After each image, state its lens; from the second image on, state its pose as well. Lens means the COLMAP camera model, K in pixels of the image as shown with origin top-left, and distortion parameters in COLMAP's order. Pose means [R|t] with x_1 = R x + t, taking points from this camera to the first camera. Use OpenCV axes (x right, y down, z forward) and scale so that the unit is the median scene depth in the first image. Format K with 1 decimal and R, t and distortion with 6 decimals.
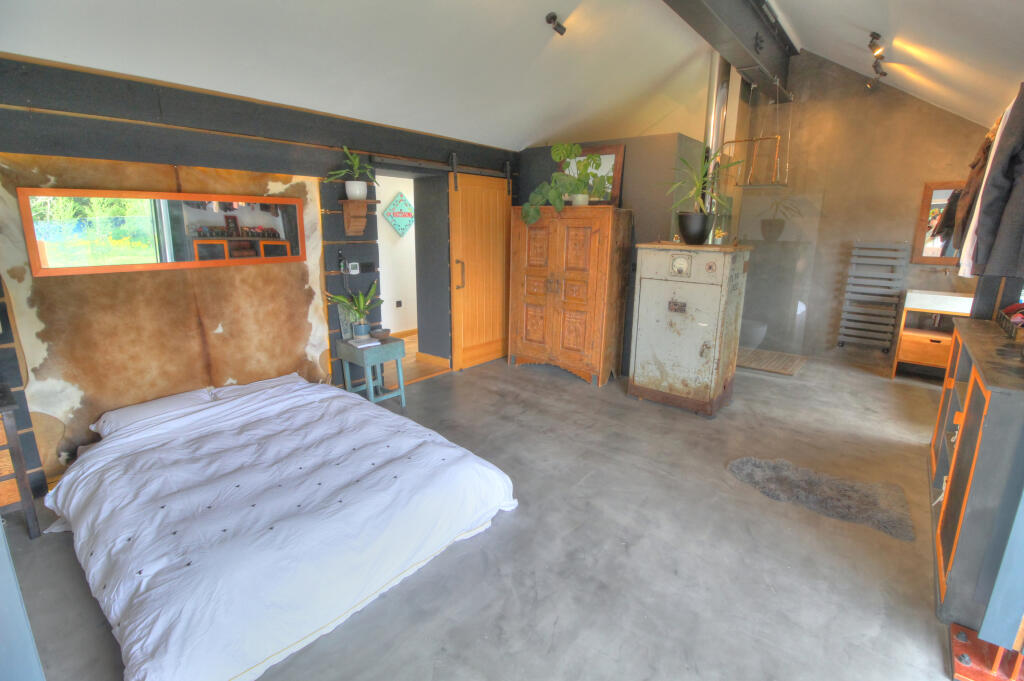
lens RADIAL K [[486.3, 0, 513.0], [0, 486.3, 336.7], [0, 0, 1]] dist [-0.011194, -0.001022]
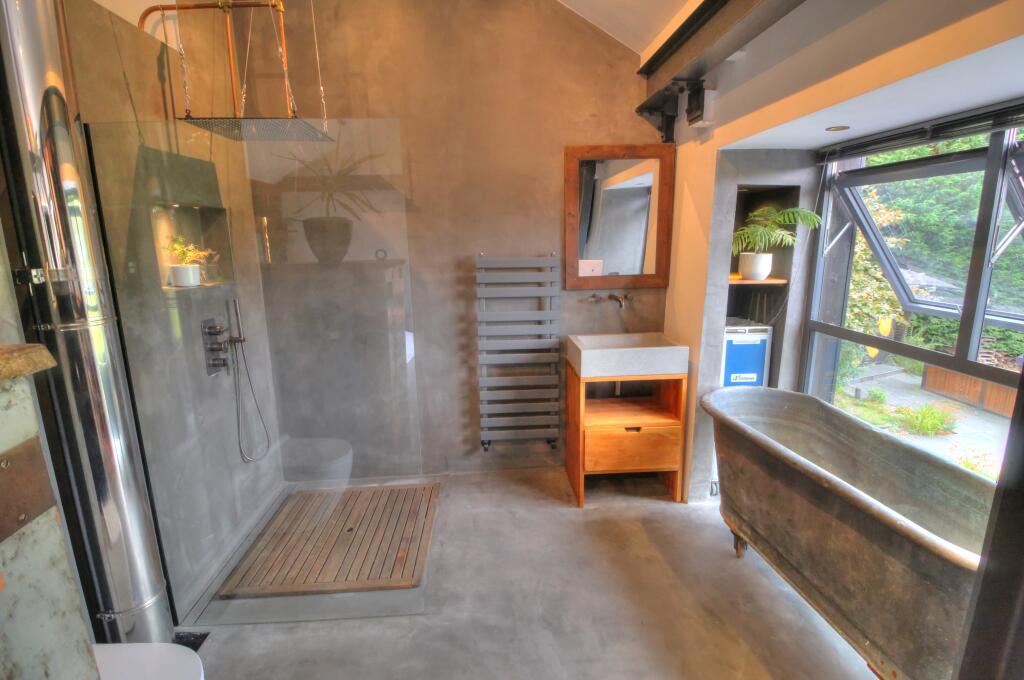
lens RADIAL K [[486.3, 0, 513.4], [0, 486.3, 341.7], [0, 0, 1]] dist [-0.011194, -0.001022]
pose [[0.740080, -0.152261, 0.655056, 0.372430], [0.176464, 0.983870, 0.029322, -0.113023], [-0.648955, 0.093893, 0.755011, 0.576365]]
